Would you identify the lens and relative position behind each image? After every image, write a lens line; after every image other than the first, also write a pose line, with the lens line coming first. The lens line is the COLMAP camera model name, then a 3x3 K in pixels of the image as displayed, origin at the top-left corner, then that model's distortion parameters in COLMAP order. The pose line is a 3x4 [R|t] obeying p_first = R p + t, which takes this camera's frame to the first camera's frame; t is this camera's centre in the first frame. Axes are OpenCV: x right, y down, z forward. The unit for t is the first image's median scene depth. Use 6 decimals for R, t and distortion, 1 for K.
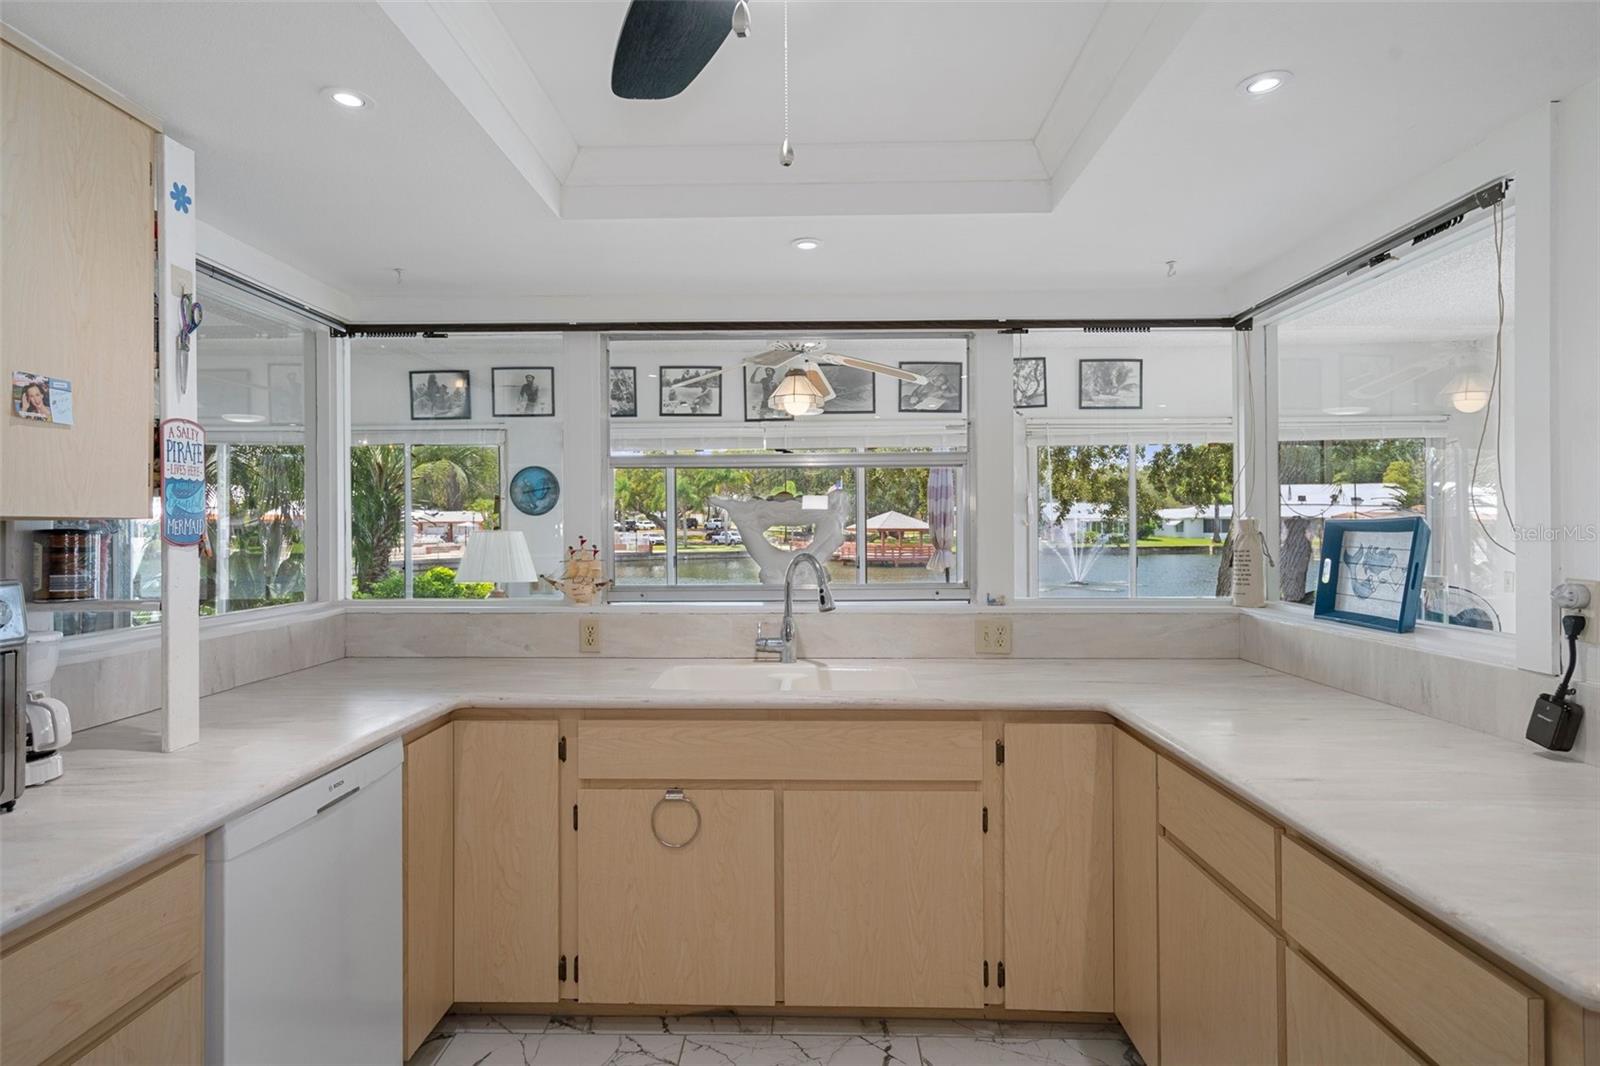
lens RADIAL K [[881.4, 0, 795.8], [0, 881.4, 521.8], [0, 0, 1]] dist [0.000987, -0.000918]
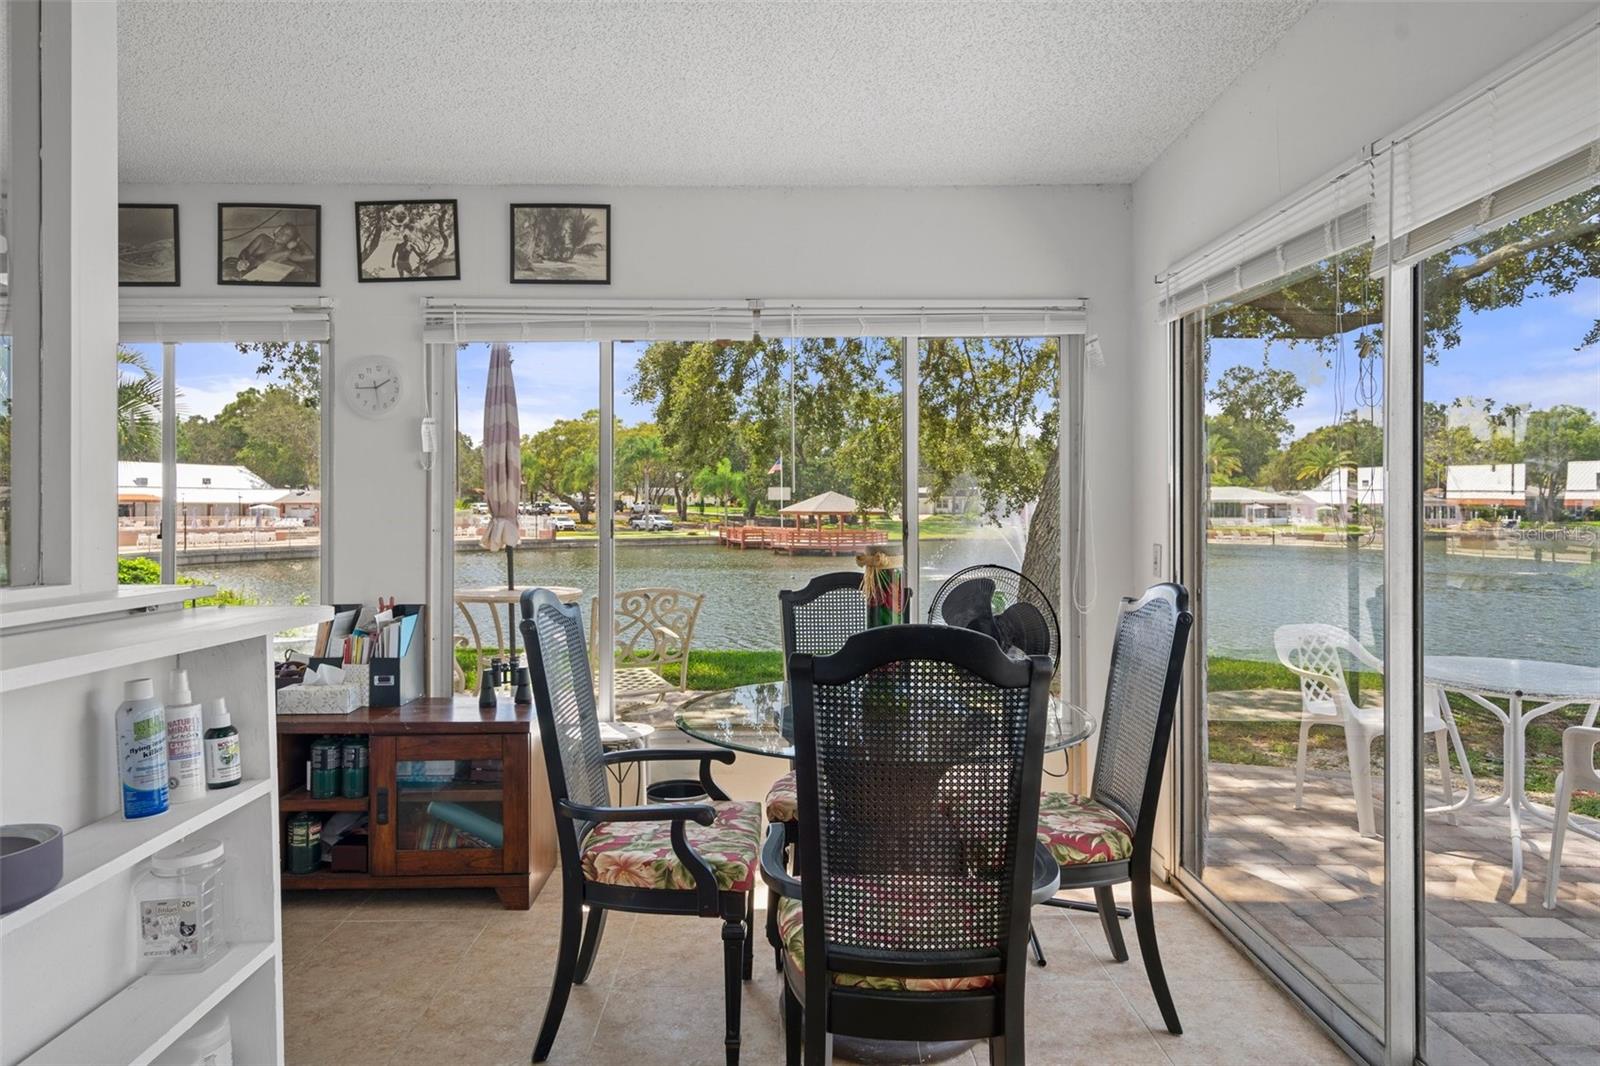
lens RADIAL K [[987.4, 0, 811.4], [0, 987.4, 509.2], [0, 0, 1]] dist [0.003466, 0.002328]
pose [[0.999015, 0.002715, 0.044291, 0.503337], [-0.002816, 0.999994, 0.002201, 0.030812], [-0.044285, -0.002324, 0.999016, 0.286535]]
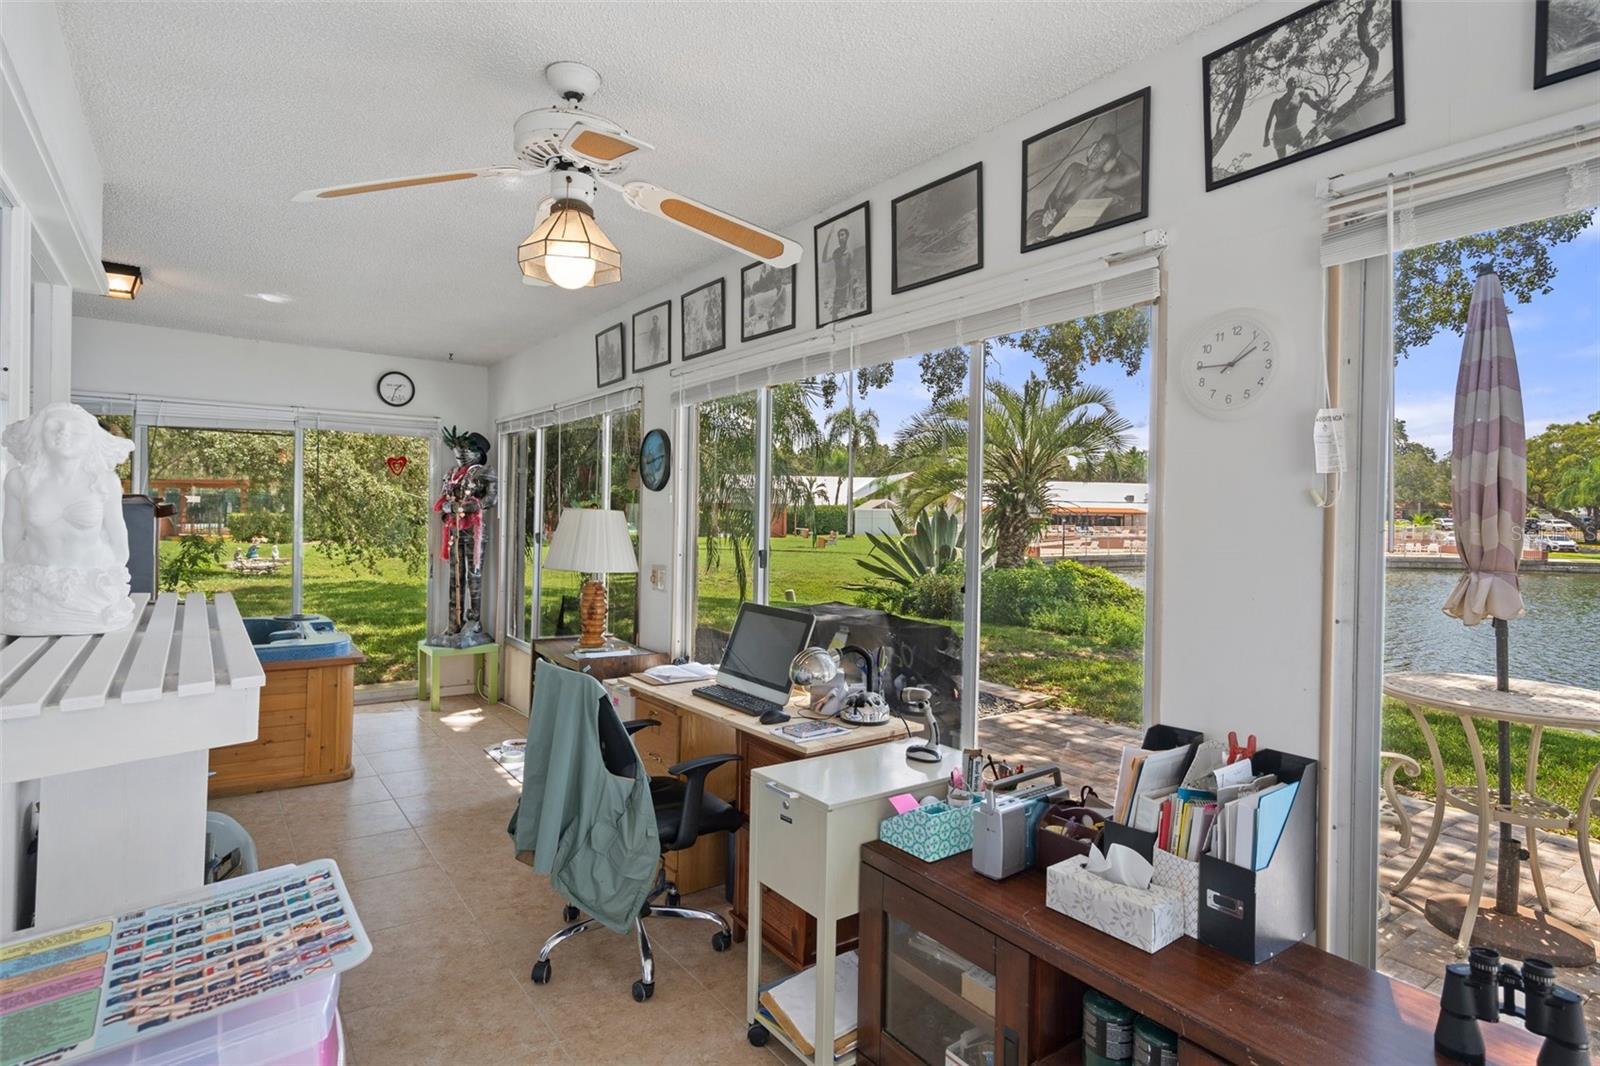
lens RADIAL K [[839.7, 0, 800.5], [0, 839.7, 514.3], [0, 0, 1]] dist [0.004750, -0.000018]
pose [[0.596111, 0.012550, -0.802804, 0.397901], [-0.014746, 0.999880, 0.004681, 0.009350], [0.802767, 0.009048, 0.596225, 0.652666]]
